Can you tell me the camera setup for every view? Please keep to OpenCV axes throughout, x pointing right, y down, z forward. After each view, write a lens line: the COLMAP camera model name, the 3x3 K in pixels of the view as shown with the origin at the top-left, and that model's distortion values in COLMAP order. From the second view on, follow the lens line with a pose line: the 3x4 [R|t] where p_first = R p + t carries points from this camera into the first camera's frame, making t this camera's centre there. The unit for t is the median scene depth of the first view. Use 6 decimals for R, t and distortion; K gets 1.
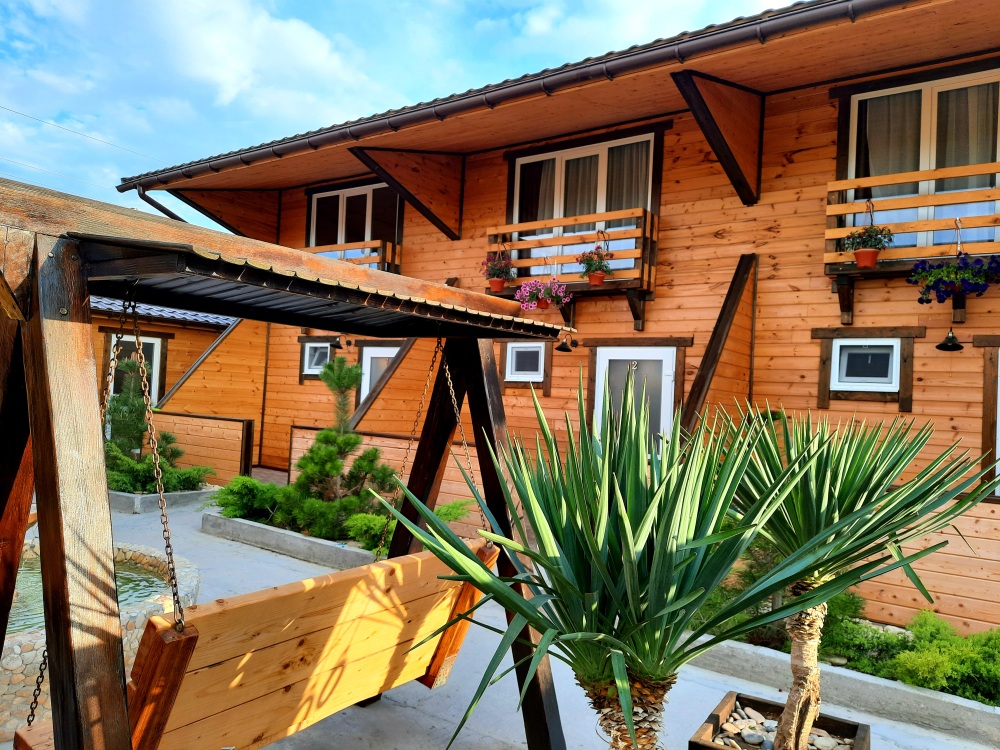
lens RADIAL K [[719.7, 0, 495.6], [0, 719.7, 385.9], [0, 0, 1]] dist [0.069344, -0.054314]
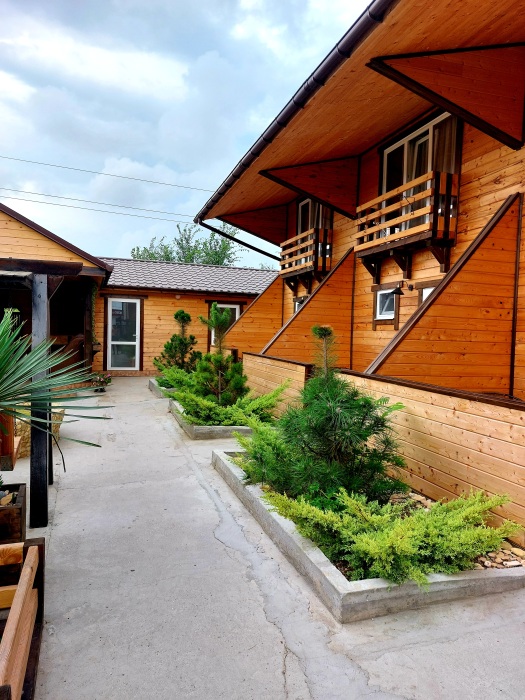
lens RADIAL K [[515.4, 0, 259.2], [0, 515.4, 351.3], [0, 0, 1]] dist [0.064719, -0.007749]
pose [[0.792280, -0.006524, -0.610123, 0.446849], [0.025556, 0.999420, 0.022499, 0.026263], [0.609623, -0.033418, 0.791987, 0.099096]]
